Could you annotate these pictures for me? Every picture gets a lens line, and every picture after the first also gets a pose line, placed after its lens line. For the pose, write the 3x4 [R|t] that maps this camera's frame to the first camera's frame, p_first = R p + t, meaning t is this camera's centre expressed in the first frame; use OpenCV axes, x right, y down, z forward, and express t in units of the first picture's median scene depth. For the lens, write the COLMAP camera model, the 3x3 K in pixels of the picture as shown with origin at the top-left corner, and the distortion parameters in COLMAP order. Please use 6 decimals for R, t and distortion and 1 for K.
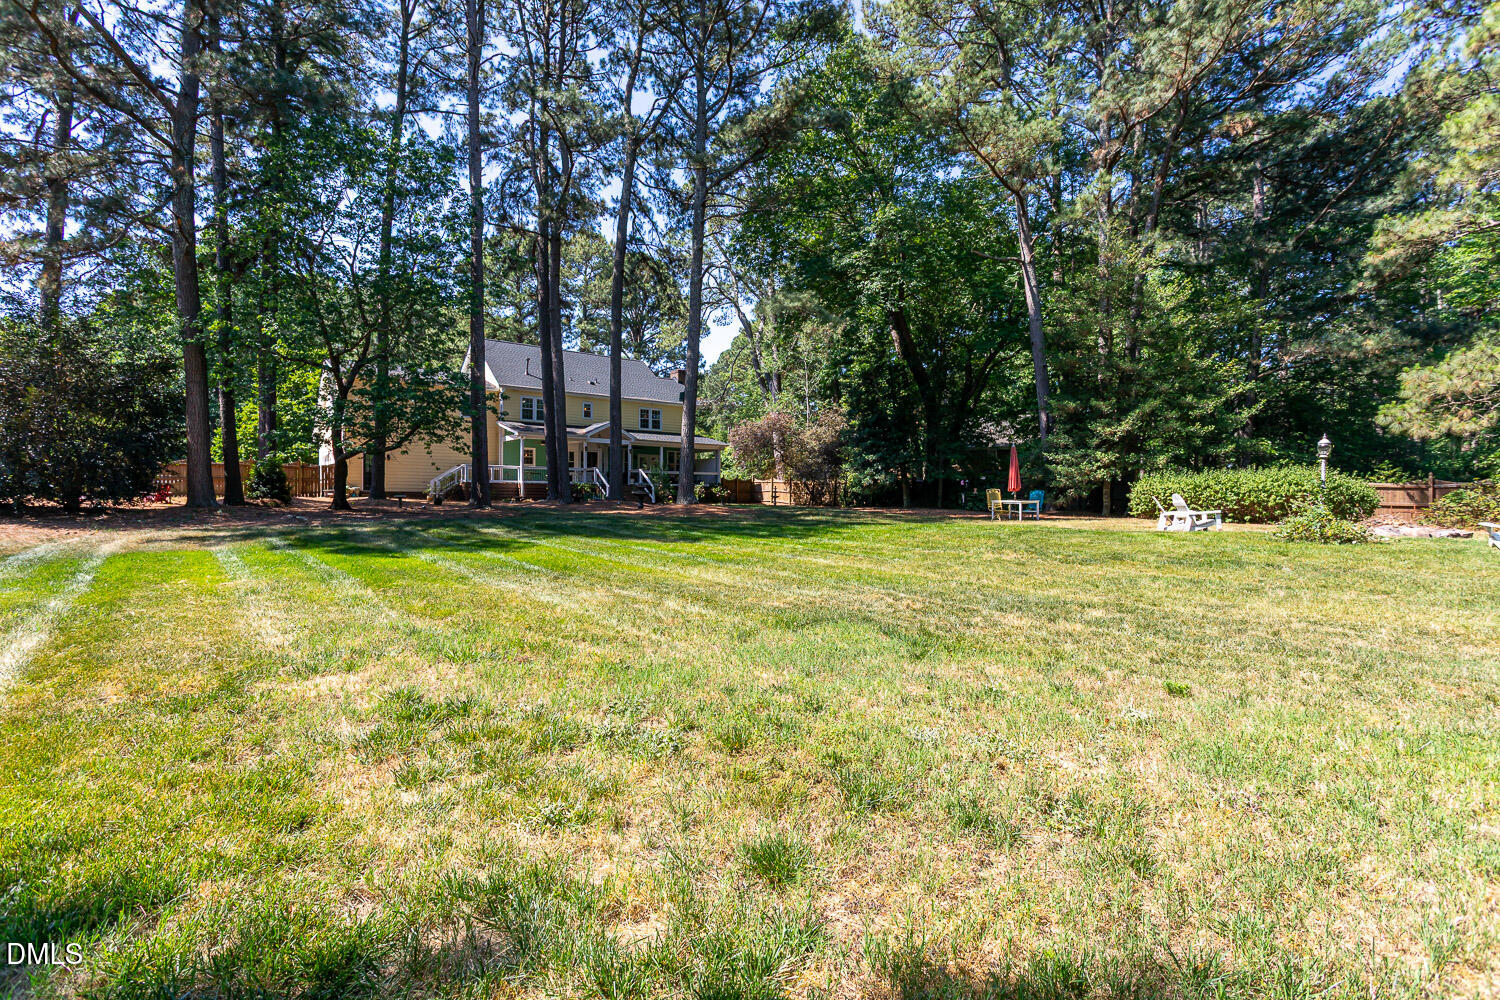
lens RADIAL K [[704.5, 0, 740.9], [0, 704.5, 495.3], [0, 0, 1]] dist [-0.000577, 0.000473]
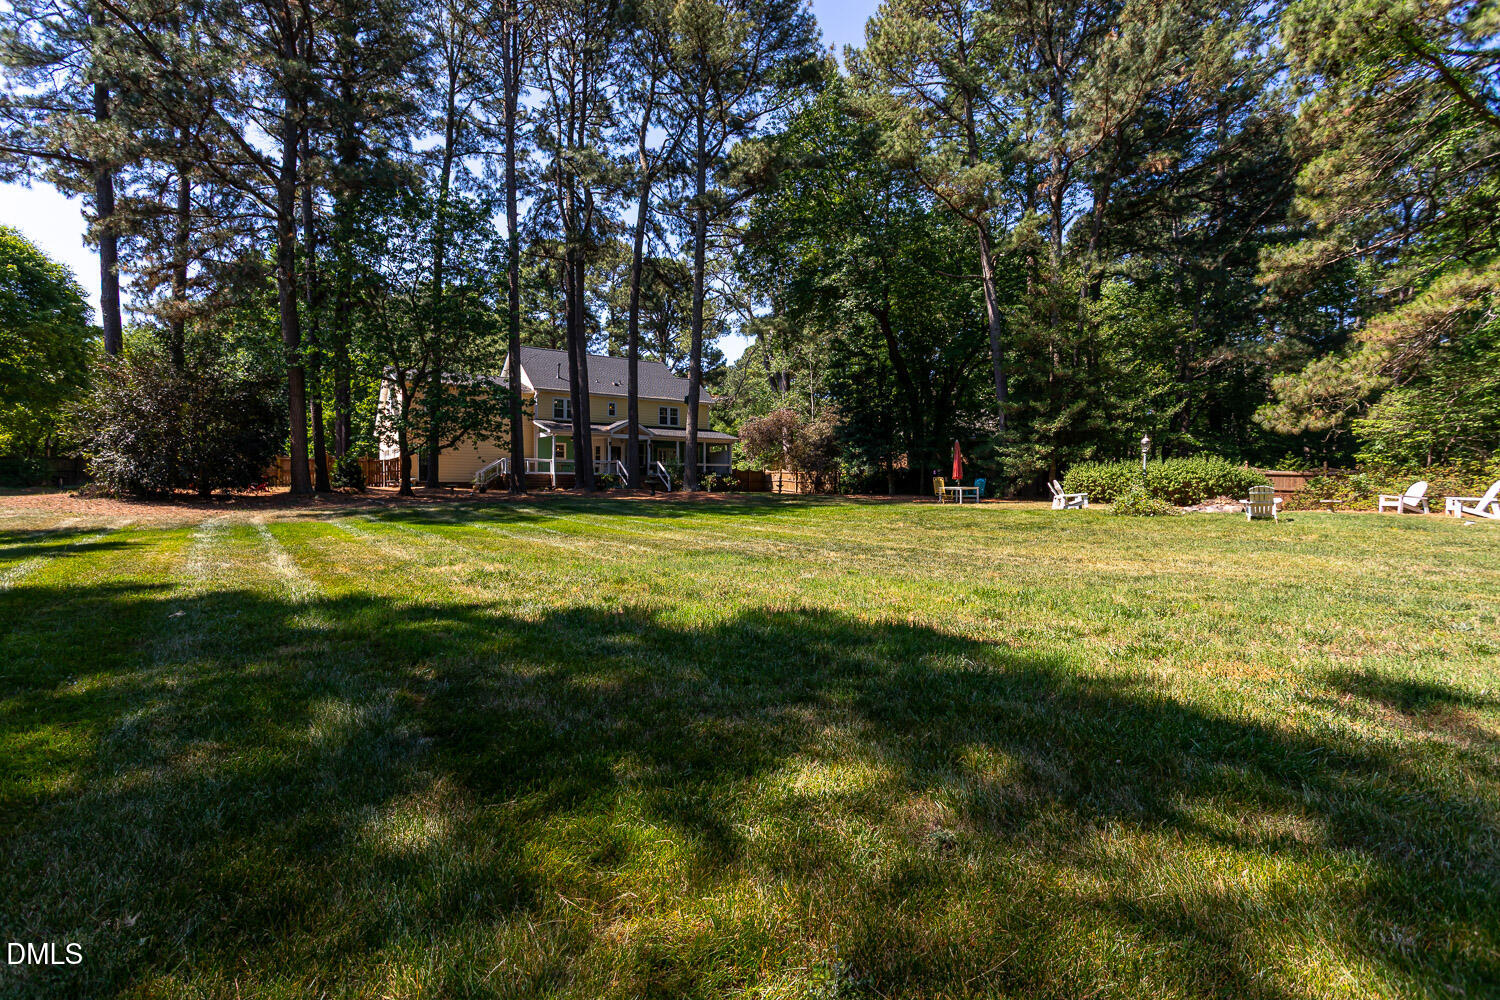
lens RADIAL K [[704.5, 0, 740.9], [0, 704.5, 495.3], [0, 0, 1]] dist [-0.000577, 0.000473]
pose [[0.998782, -0.002449, -0.049278, 0.059235], [0.003078, 0.999915, 0.012694, 0.003789], [0.049243, -0.012830, 0.998704, -0.154130]]
